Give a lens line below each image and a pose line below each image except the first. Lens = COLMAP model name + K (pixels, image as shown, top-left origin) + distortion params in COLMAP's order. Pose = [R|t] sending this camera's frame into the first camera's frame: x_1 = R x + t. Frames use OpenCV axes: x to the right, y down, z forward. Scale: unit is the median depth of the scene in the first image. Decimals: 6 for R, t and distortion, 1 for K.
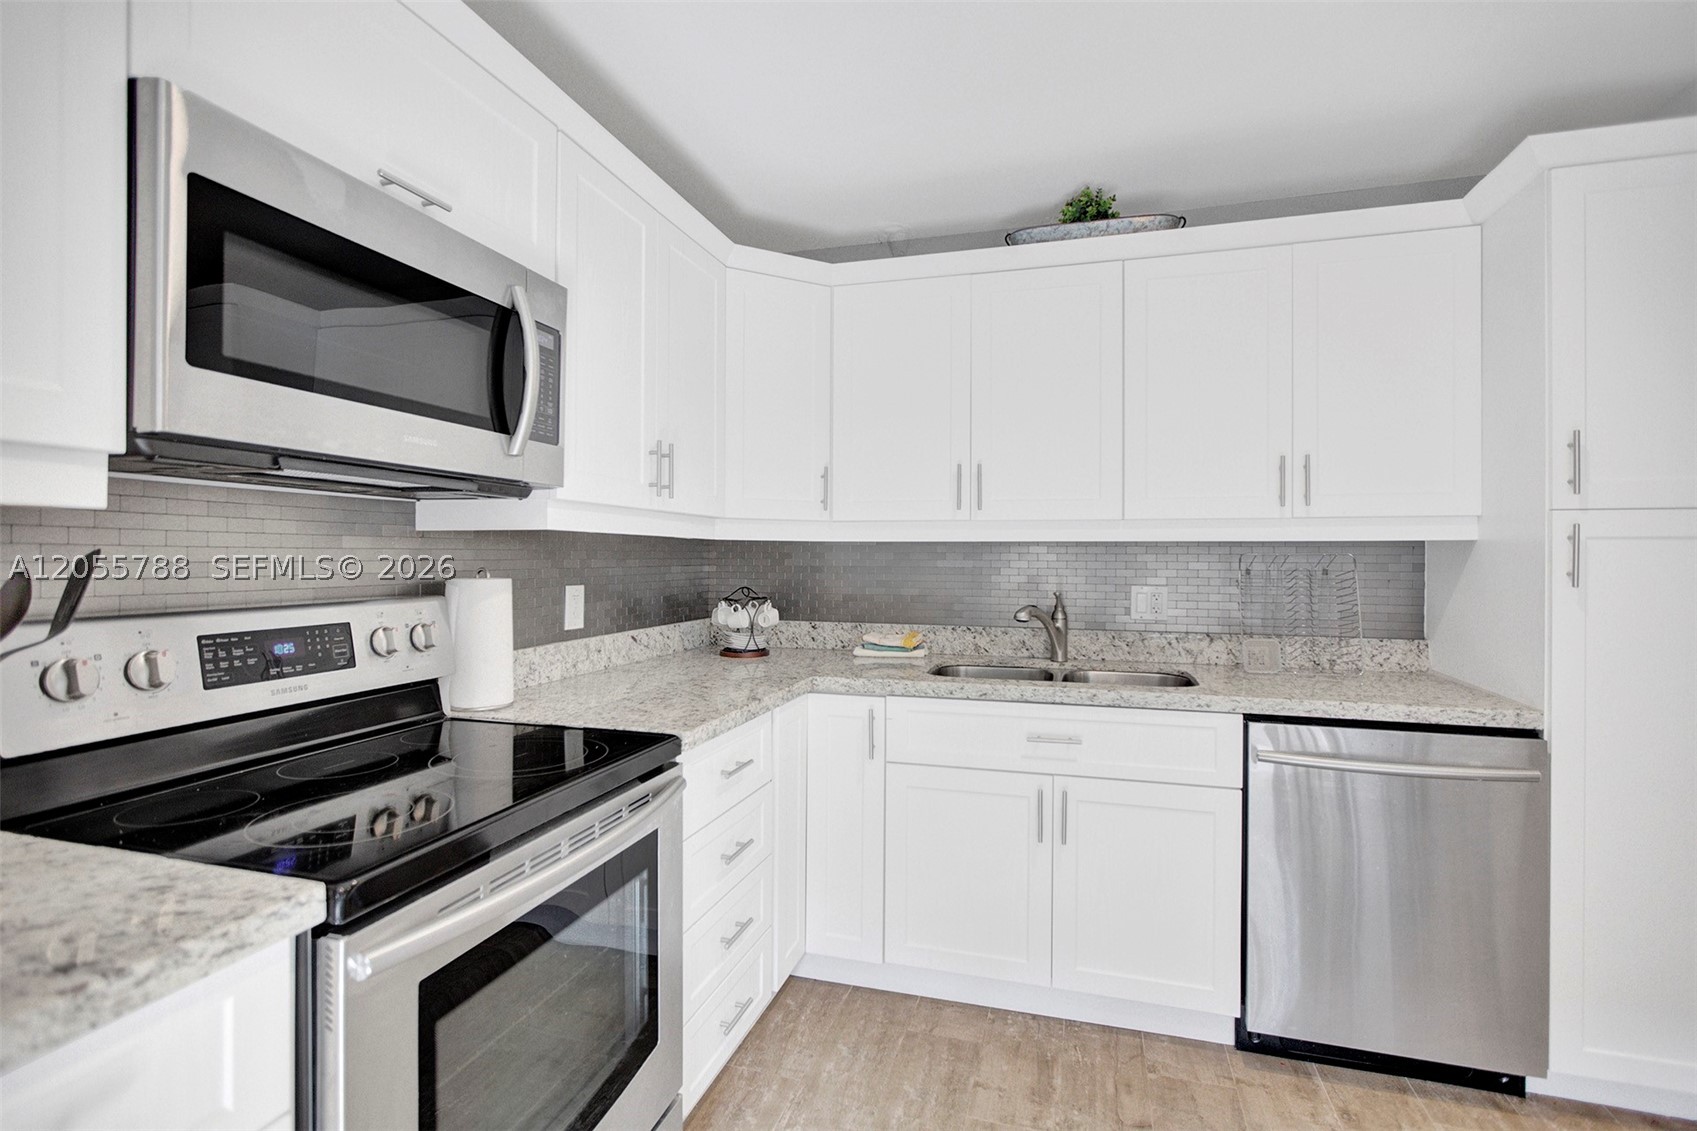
lens RADIAL K [[755.2, 0, 875.8], [0, 755.2, 562.4], [0, 0, 1]] dist [-0.007681, 0.003443]
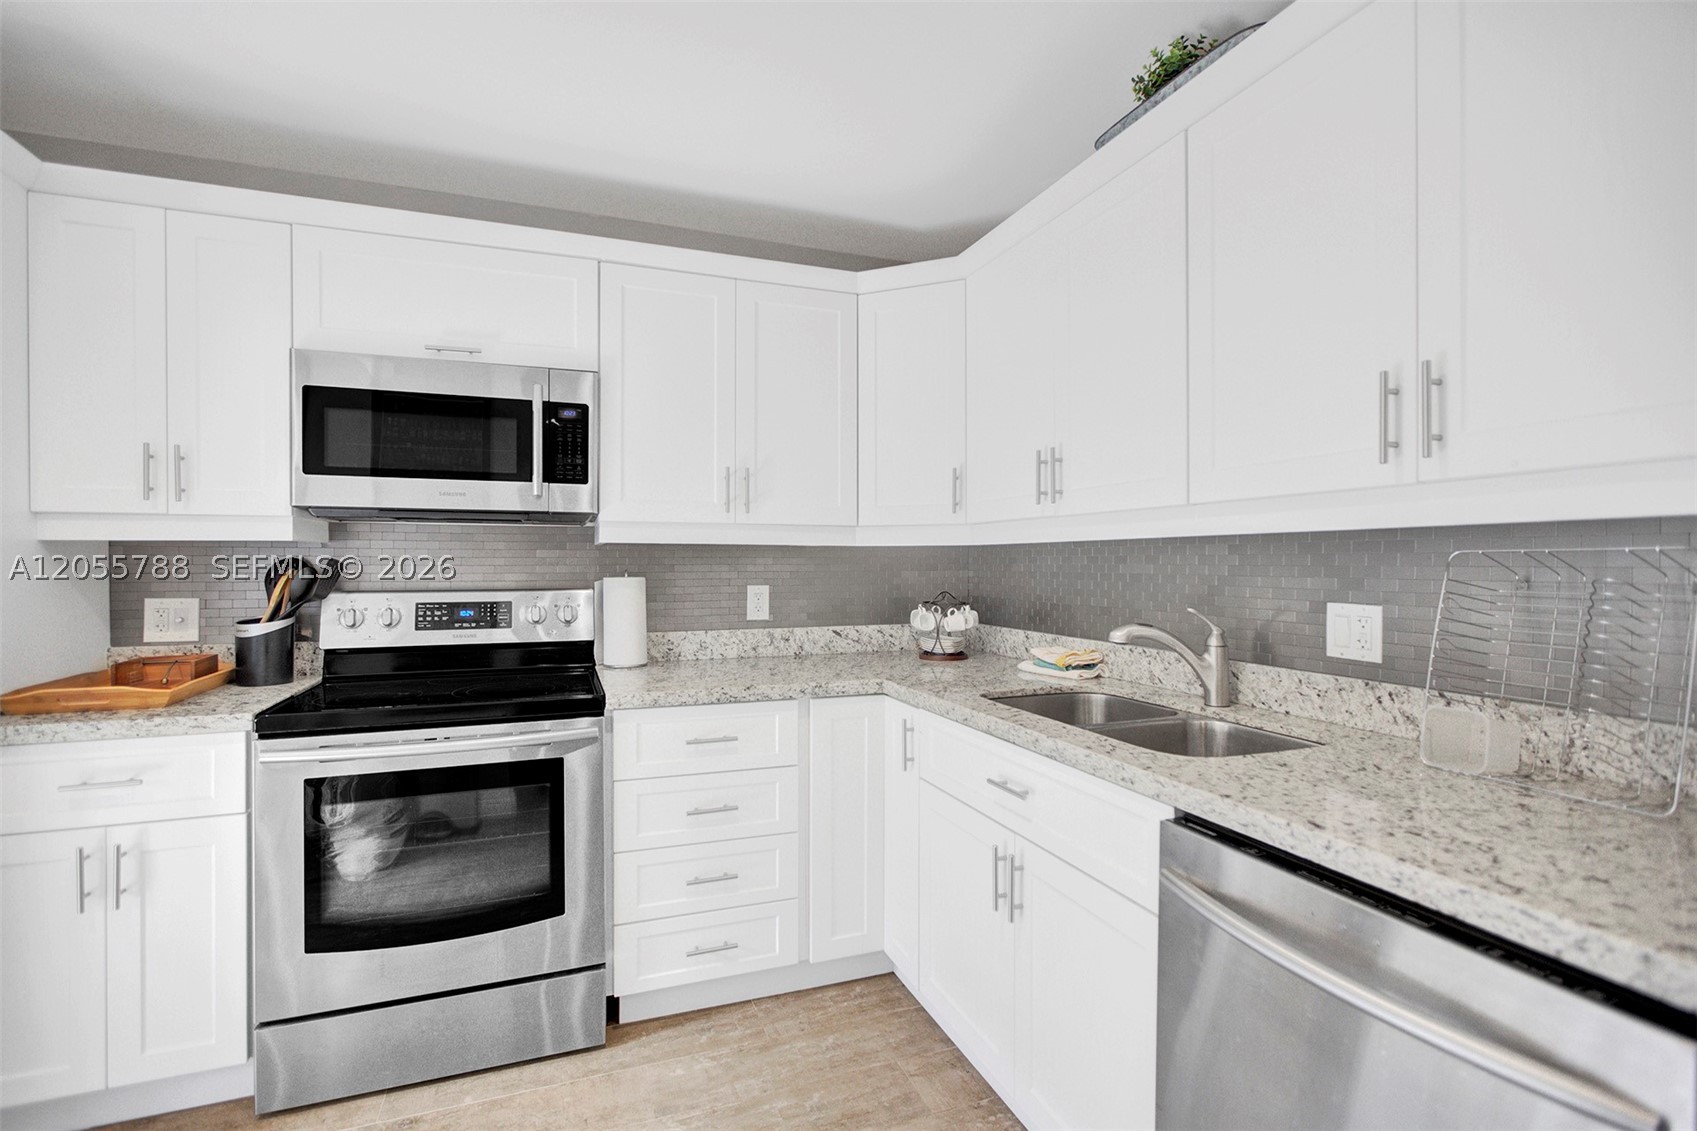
lens RADIAL K [[755.2, 0, 860.1], [0, 755.2, 564.6], [0, 0, 1]] dist [-0.007681, 0.003443]
pose [[0.626822, -0.003157, -0.779156, 0.739179], [-0.002630, 0.999978, -0.006168, 0.003712], [0.779158, 0.005915, 0.626800, 0.363743]]
